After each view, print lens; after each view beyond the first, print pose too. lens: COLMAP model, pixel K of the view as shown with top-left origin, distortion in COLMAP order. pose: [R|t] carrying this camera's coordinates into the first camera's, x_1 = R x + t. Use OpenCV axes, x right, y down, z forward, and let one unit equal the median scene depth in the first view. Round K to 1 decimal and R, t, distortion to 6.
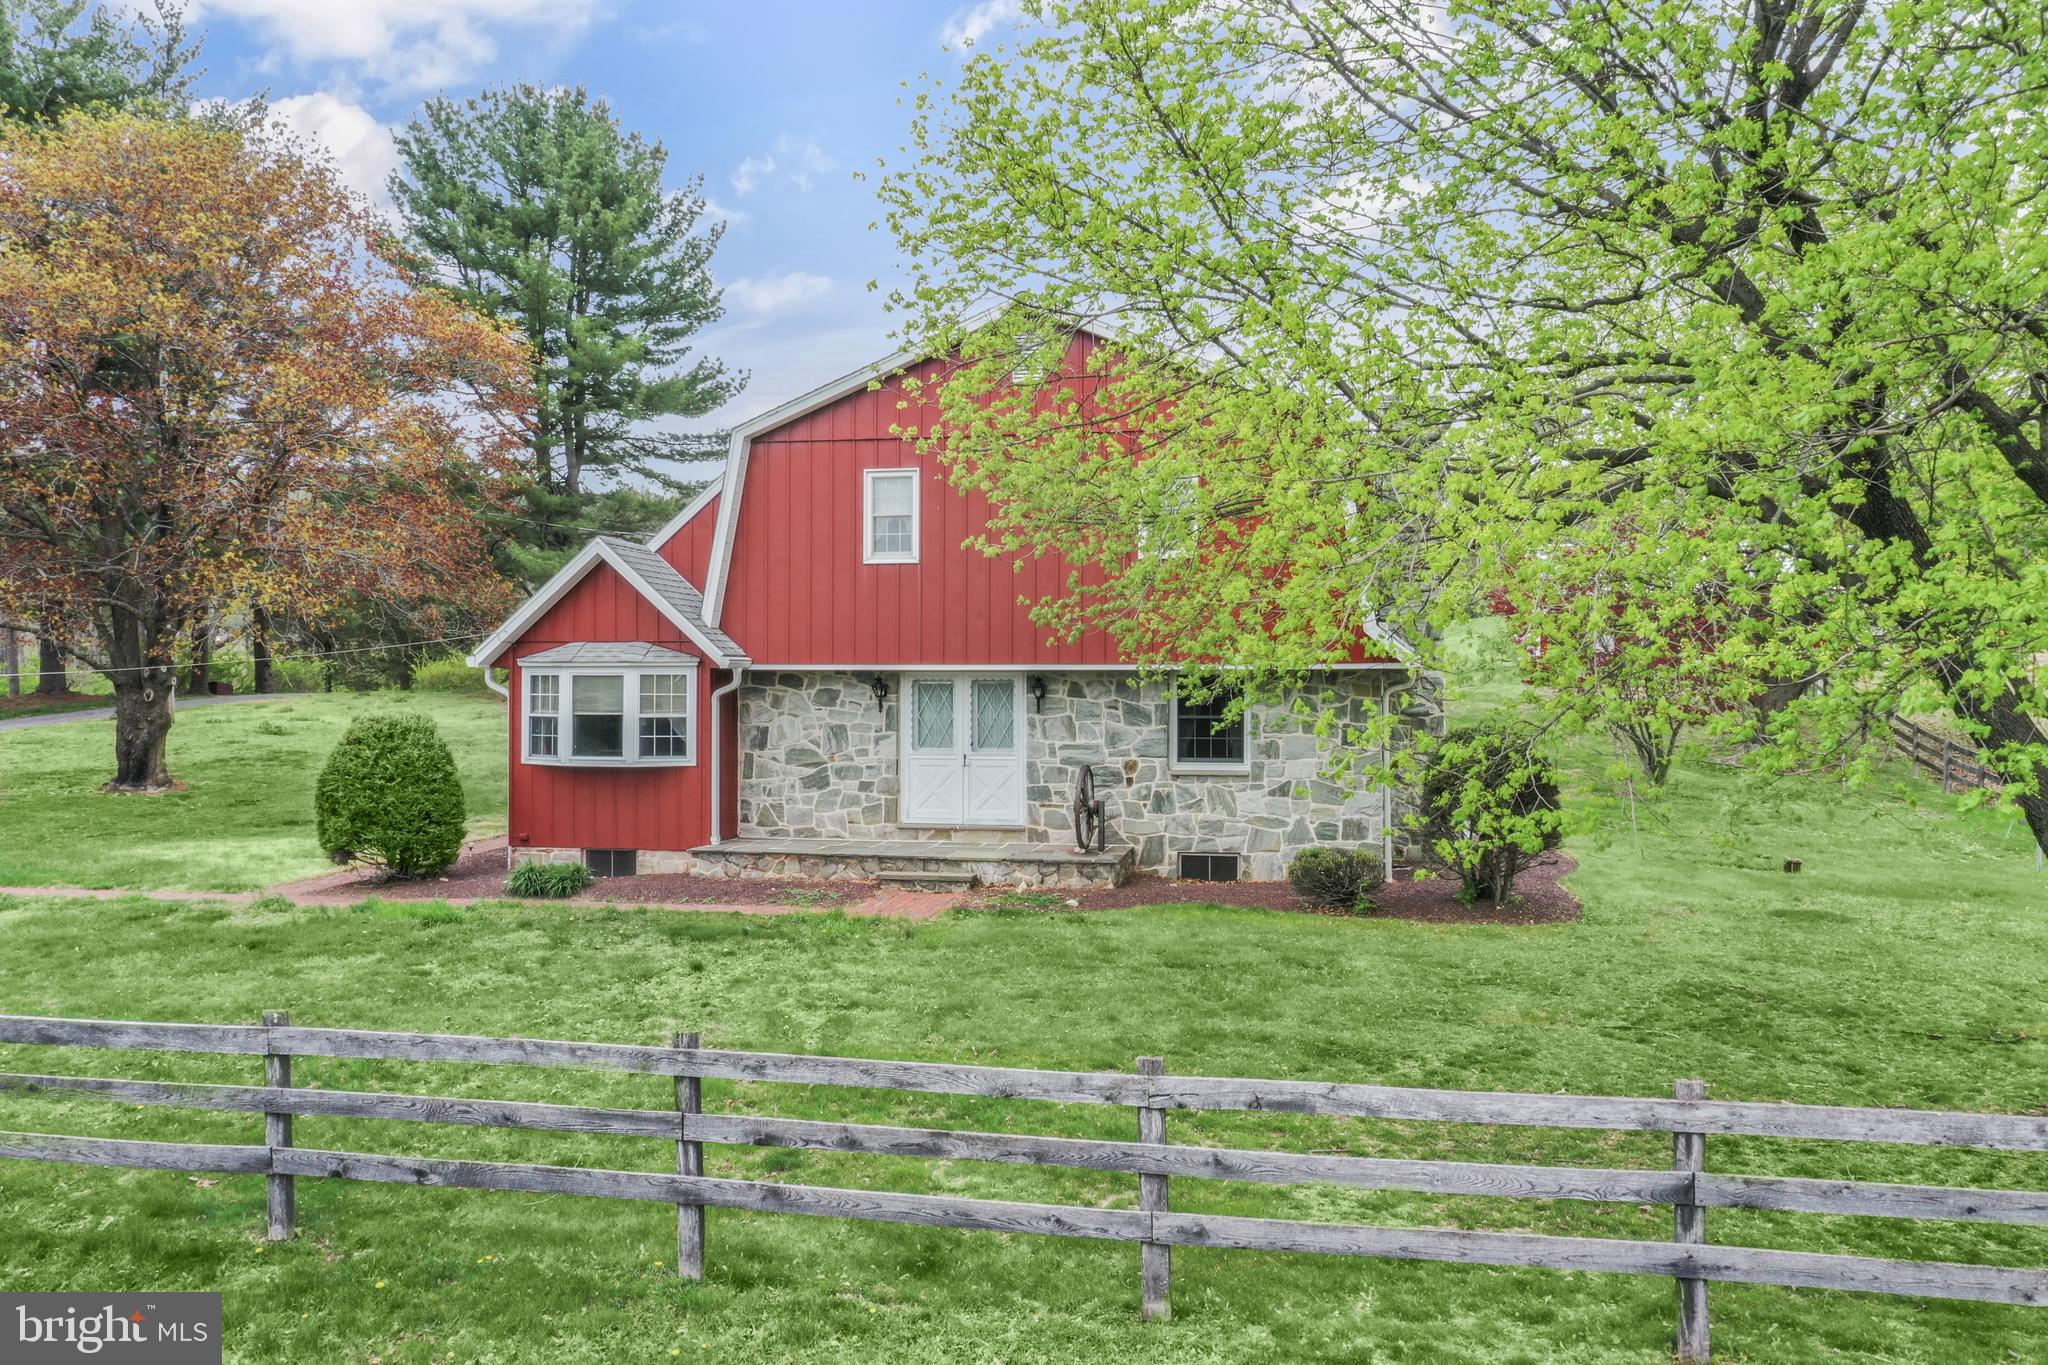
lens RADIAL K [[1572.8, 0, 1026.6], [0, 1572.8, 598.7], [0, 0, 1]] dist [0.003737, 0.001748]
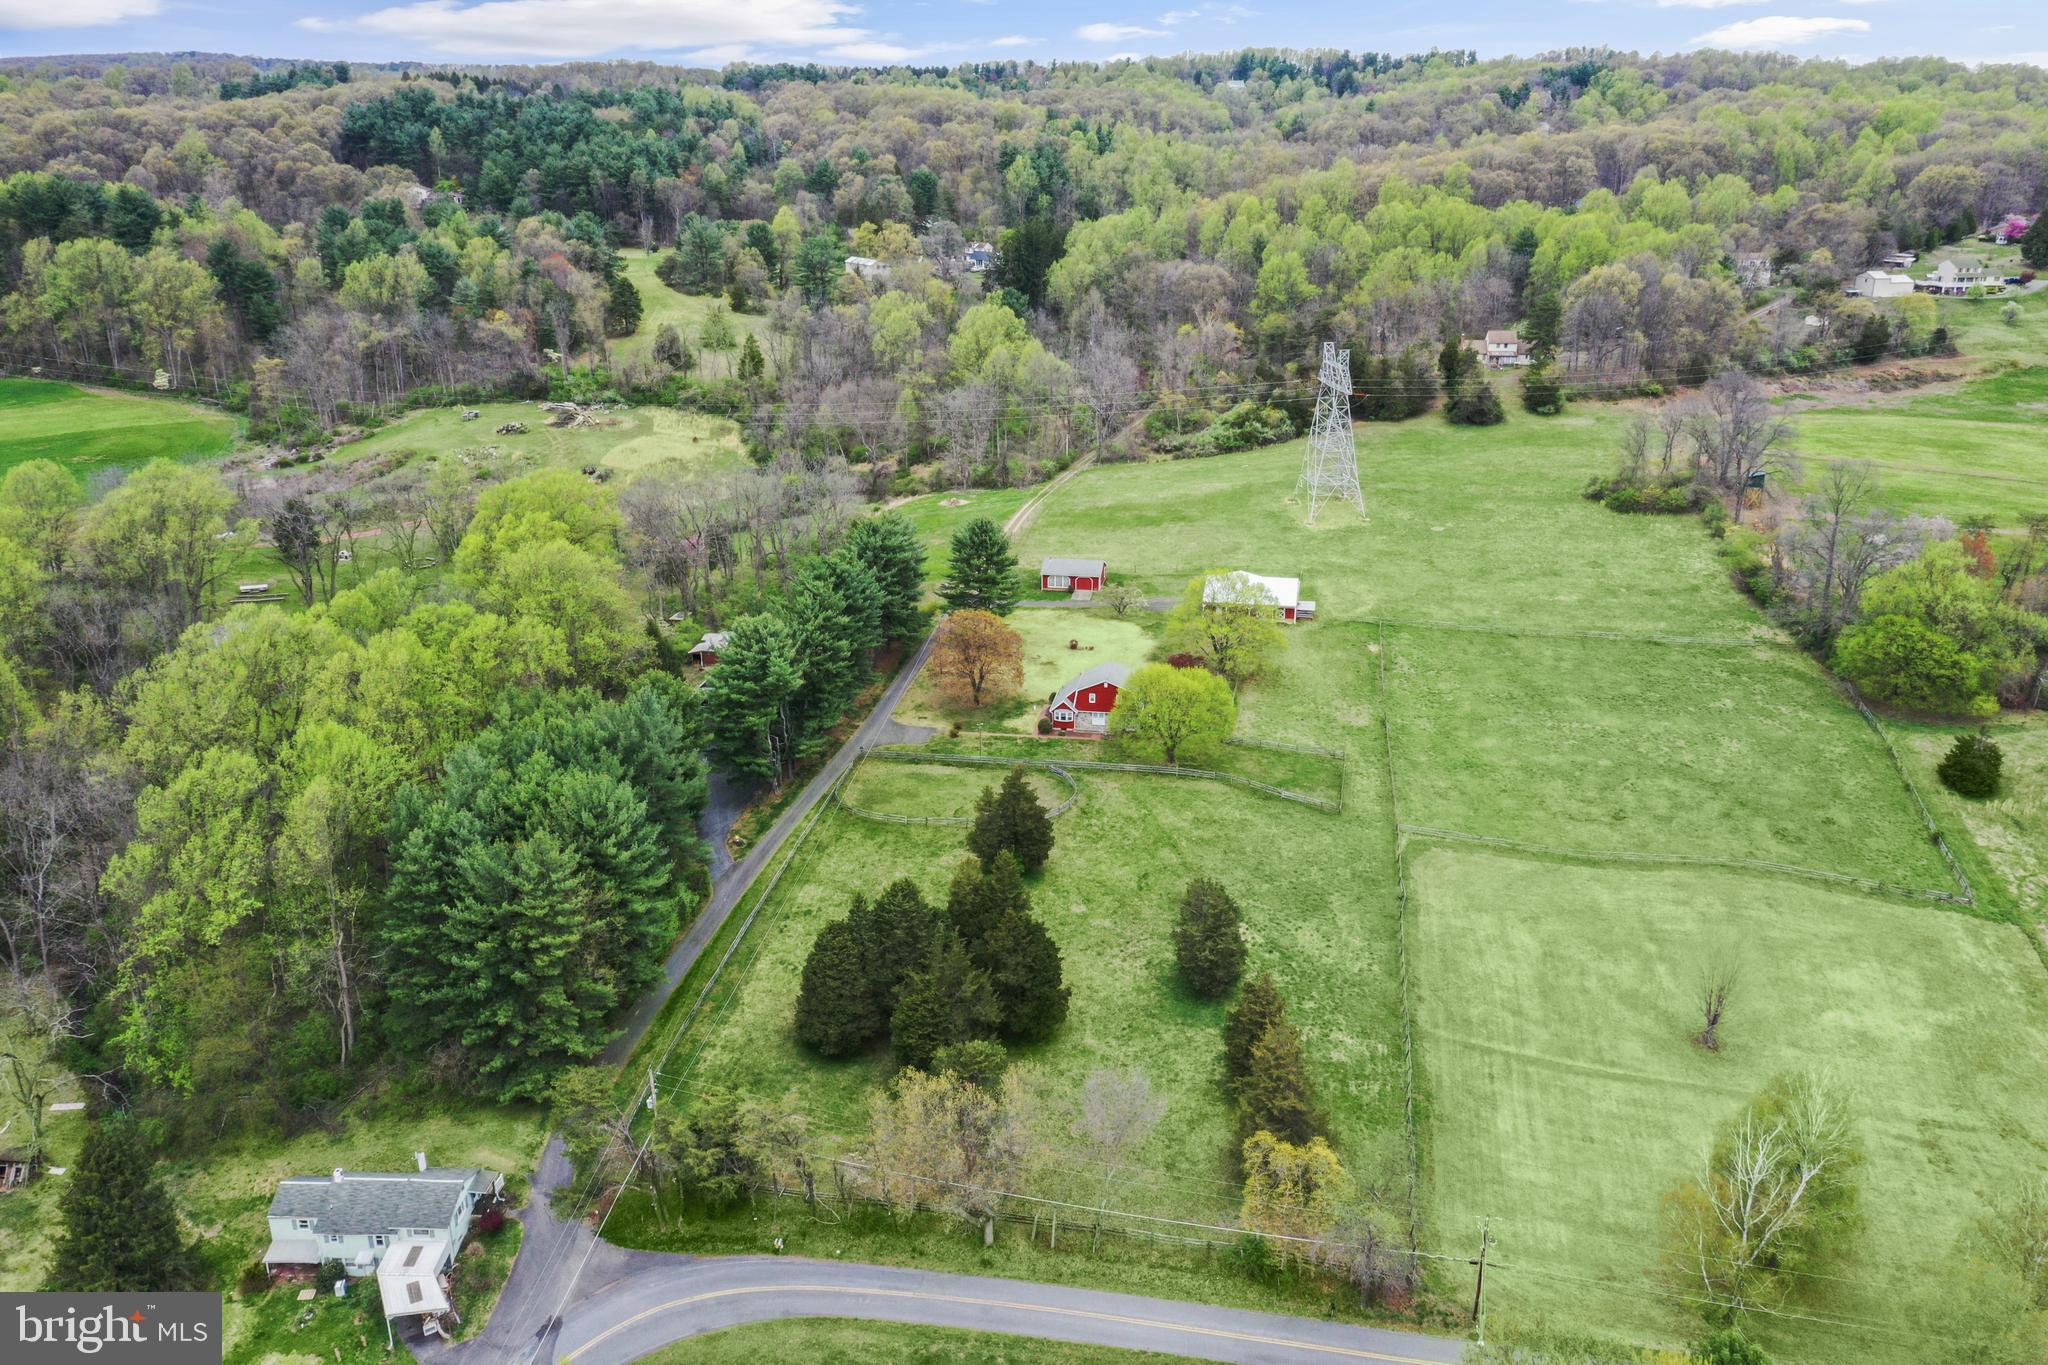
lens RADIAL K [[1606.0, 0, 1026.4], [0, 1606.0, 676.7], [0, 0, 1]] dist [0.004830, 0.000232]
pose [[0.999510, -0.019121, 0.024772, -0.767365], [0.008235, 0.924419, 0.381289, -4.156473], [-0.030191, -0.380899, 0.924124, -8.562396]]
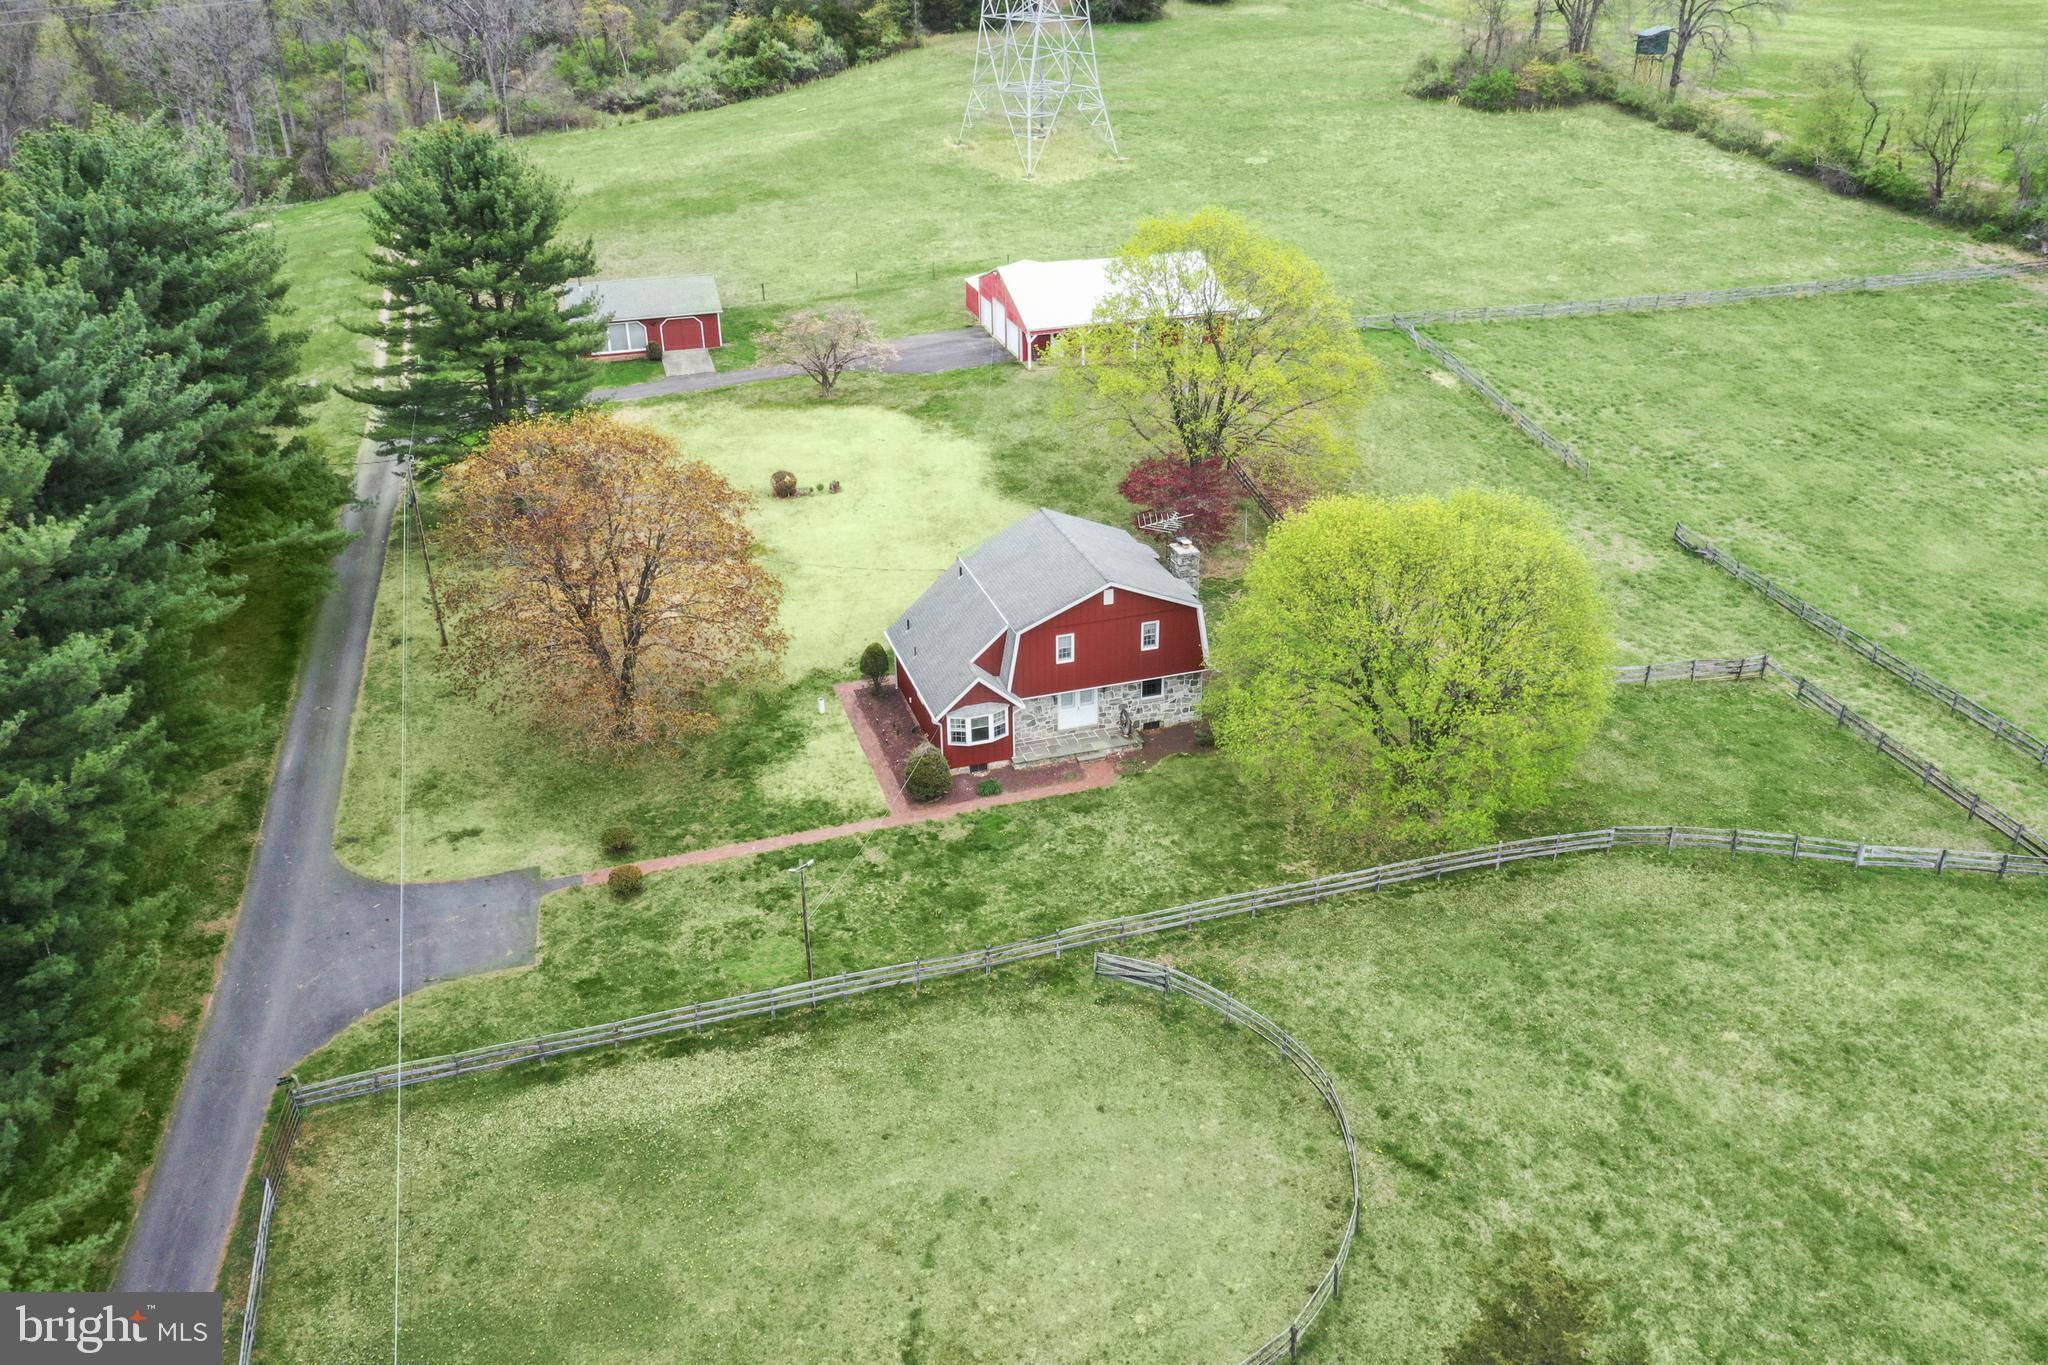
lens RADIAL K [[1606.0, 0, 1026.4], [0, 1606.0, 676.7], [0, 0, 1]] dist [0.004830, 0.000232]
pose [[0.876440, -0.231834, 0.422026, -1.469112], [-0.007449, 0.869828, 0.493299, -1.532327], [-0.481453, -0.435490, 0.760625, -1.345454]]
